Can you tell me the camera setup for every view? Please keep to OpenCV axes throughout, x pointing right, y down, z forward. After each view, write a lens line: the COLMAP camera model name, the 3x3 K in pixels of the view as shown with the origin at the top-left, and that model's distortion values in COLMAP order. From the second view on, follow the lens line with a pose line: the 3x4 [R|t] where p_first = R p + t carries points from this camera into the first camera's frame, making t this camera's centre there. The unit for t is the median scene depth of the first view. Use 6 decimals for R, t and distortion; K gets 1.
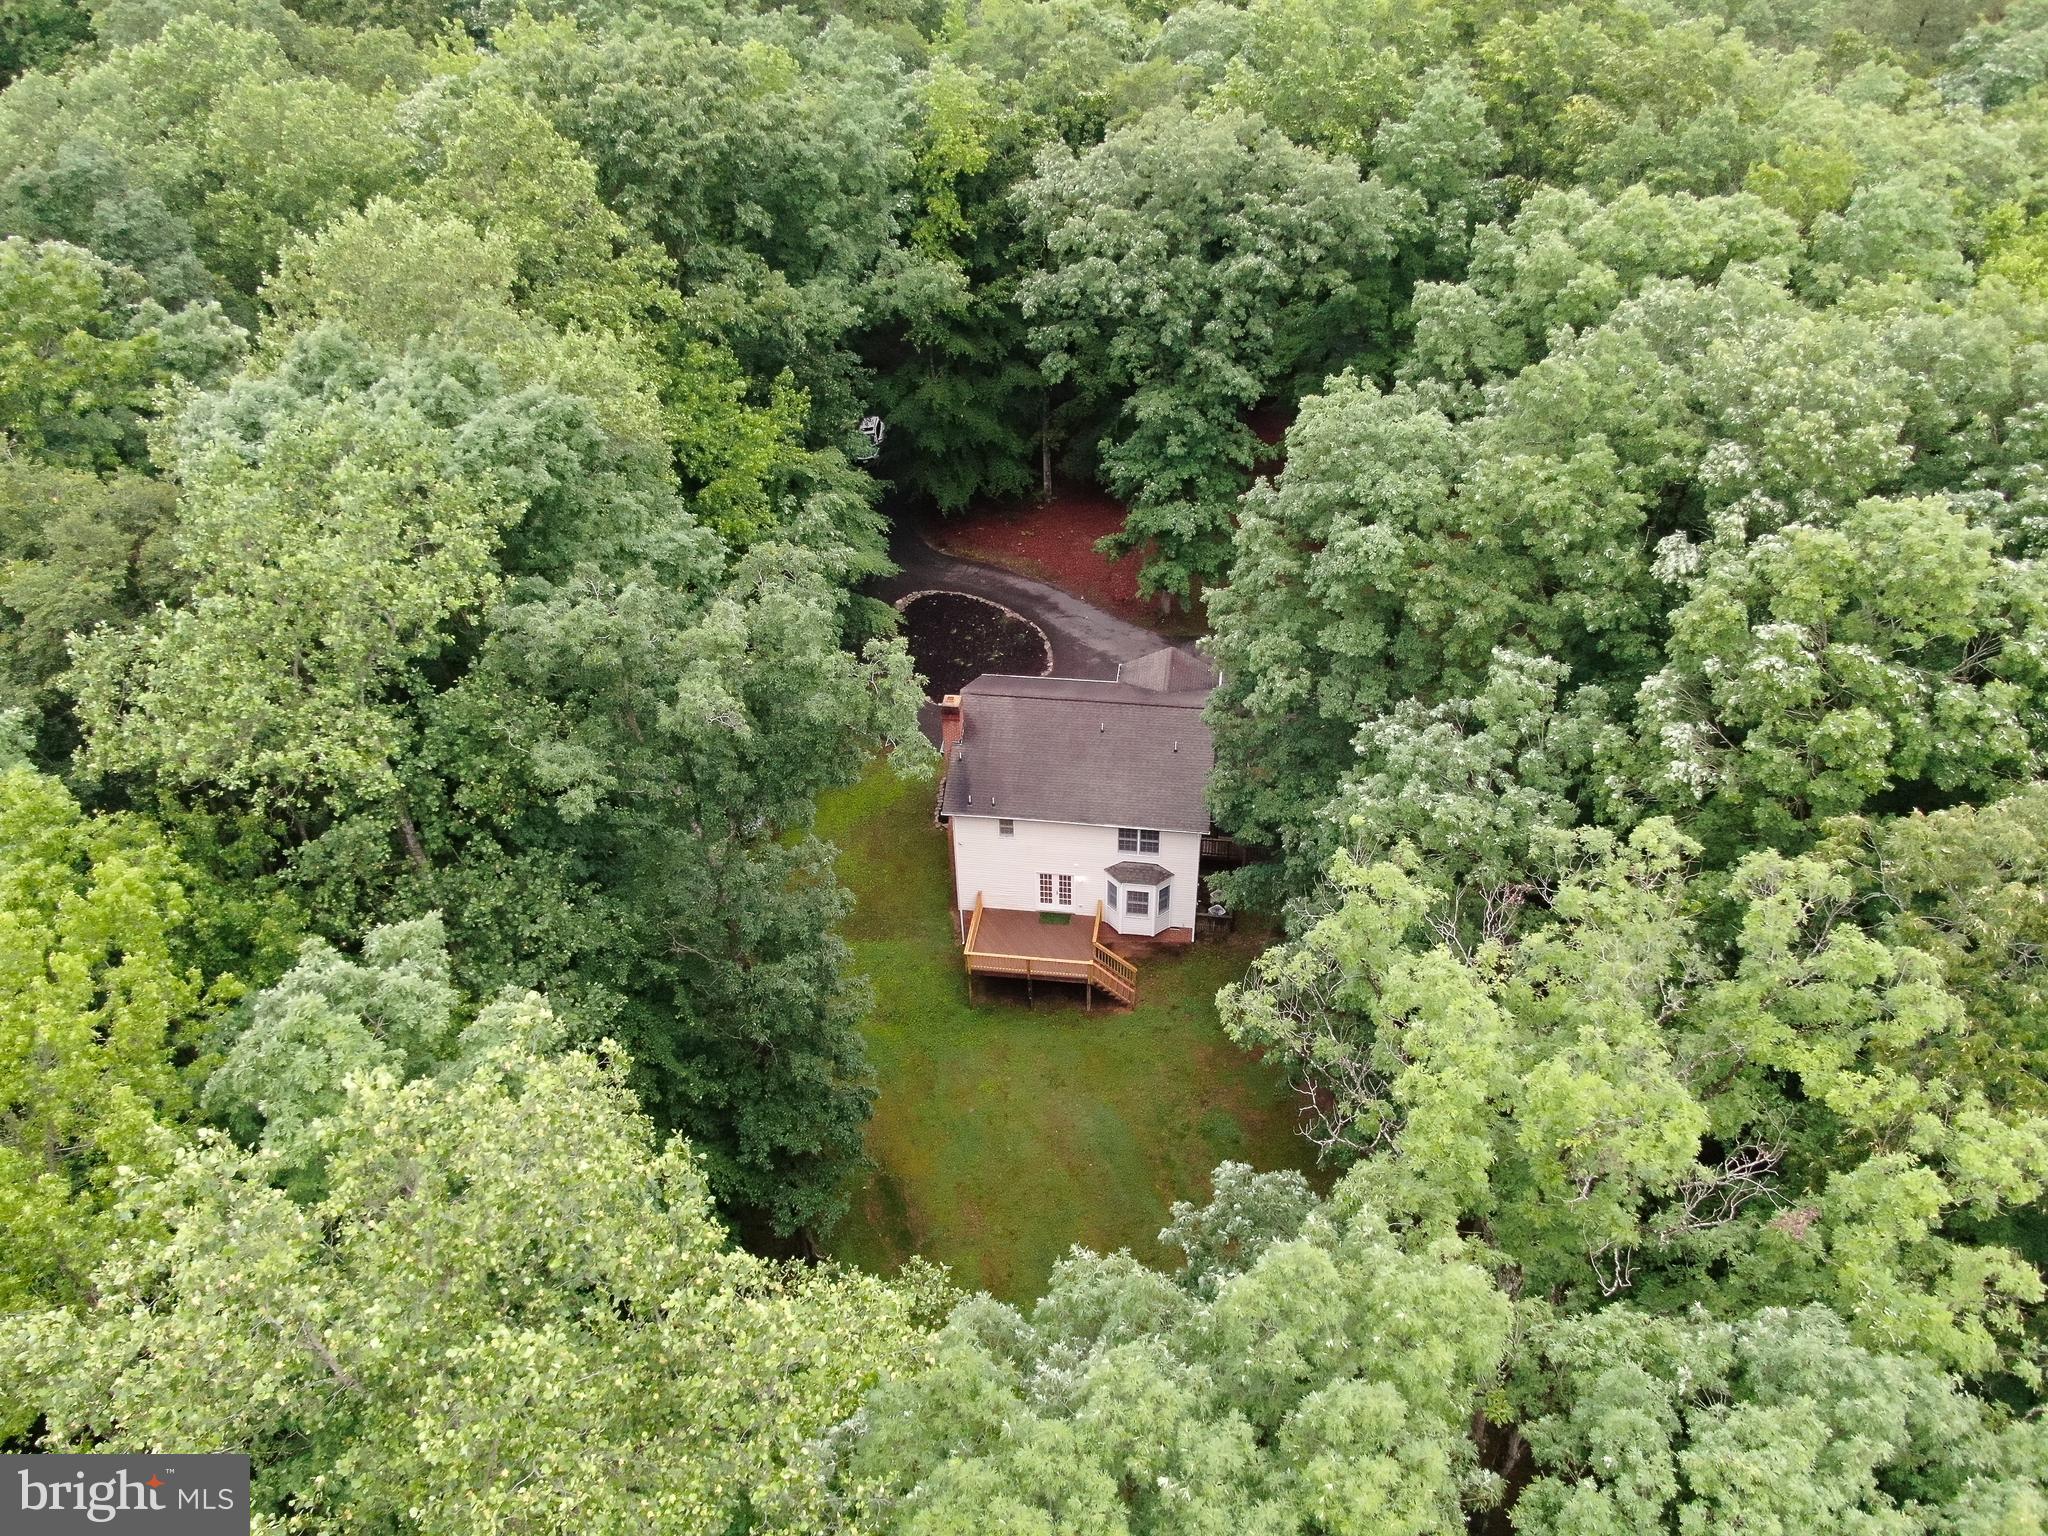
lens RADIAL K [[1484.9, 0, 1039.4], [0, 1484.9, 776.6], [0, 0, 1]] dist [-0.004354, -0.003704]
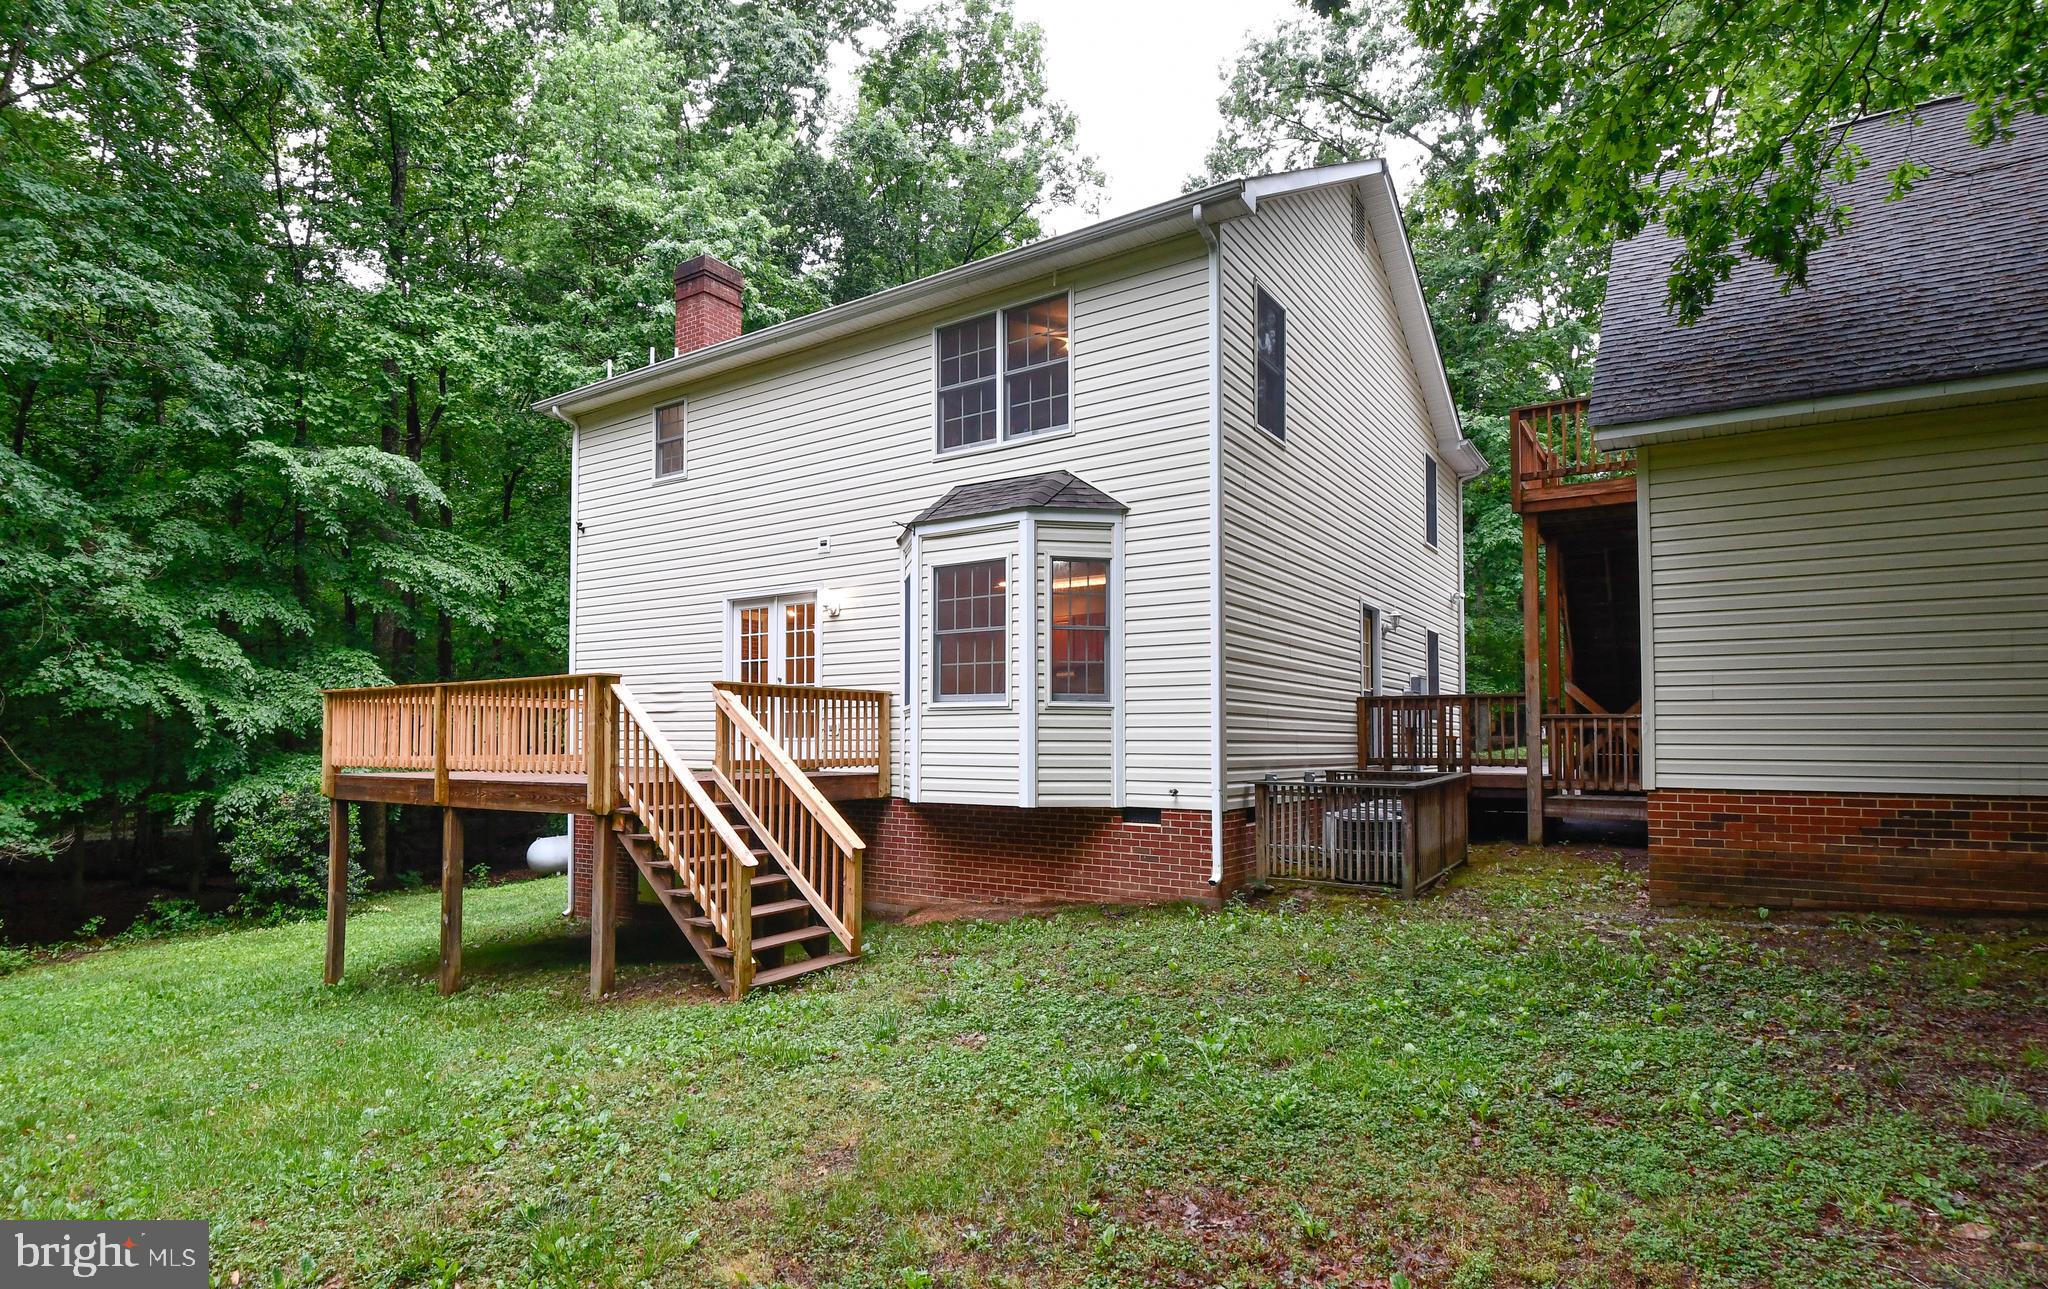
lens RADIAL K [[1058.6, 0, 958.4], [0, 1058.6, 697.8], [0, 0, 1]] dist [0.022240, -0.035479]
pose [[0.878111, -0.004279, -0.478437, 0.147203], [-0.300045, 0.773974, -0.557617, 0.190775], [0.372684, 0.633203, 0.678352, 0.886391]]
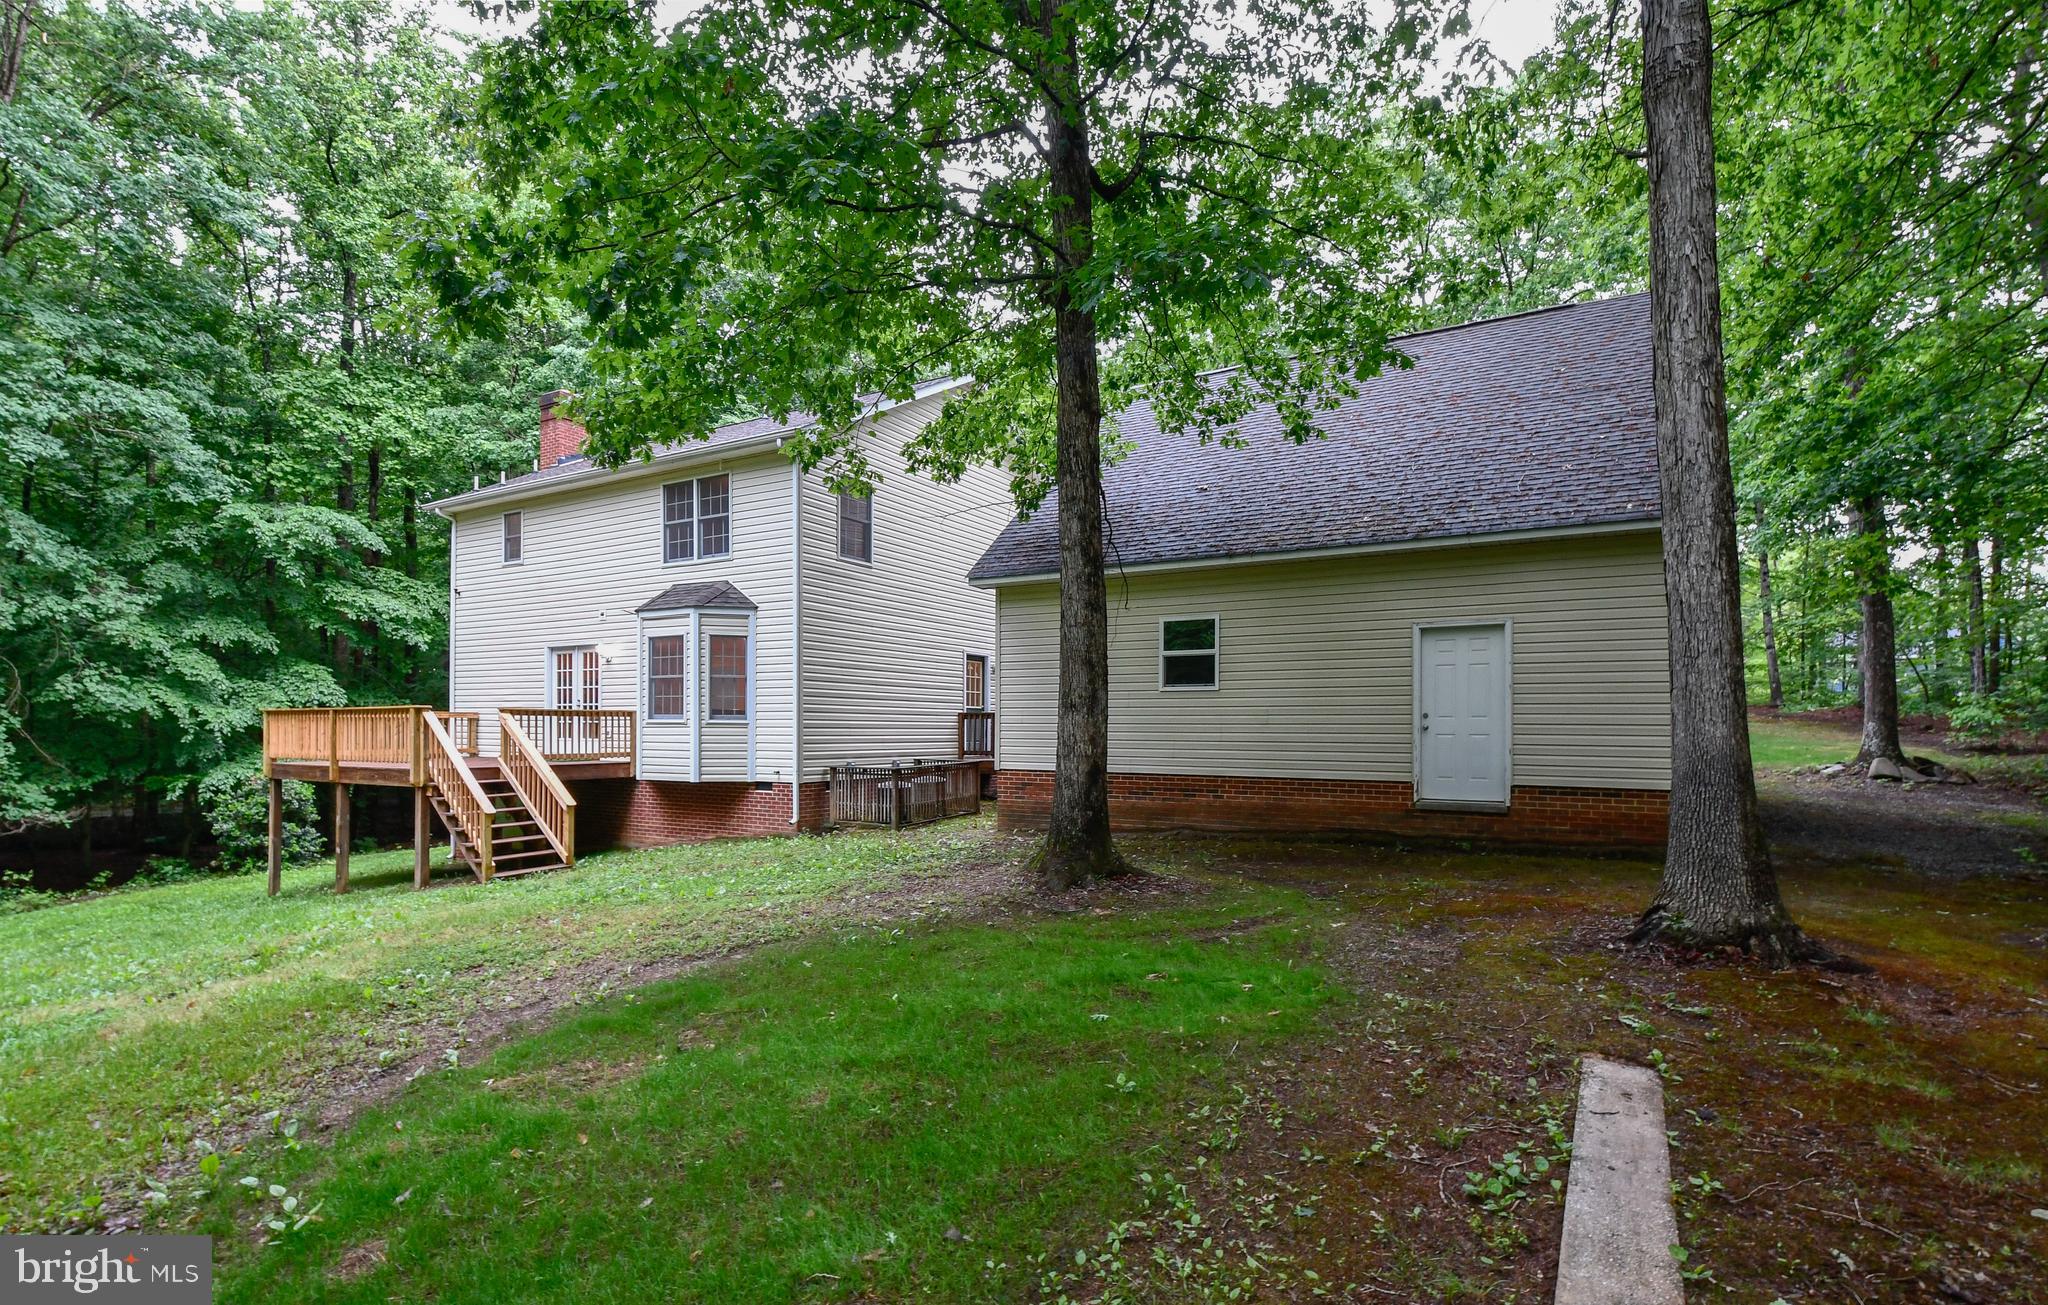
lens RADIAL K [[969.3, 0, 1032.4], [0, 969.3, 714.8], [0, 0, 1]] dist [-0.000761, -0.016067]
pose [[0.920364, 0.010668, -0.390918, 0.261955], [-0.247733, 0.789371, -0.561713, 0.217422], [0.302587, 0.613824, 0.729151, 0.841004]]
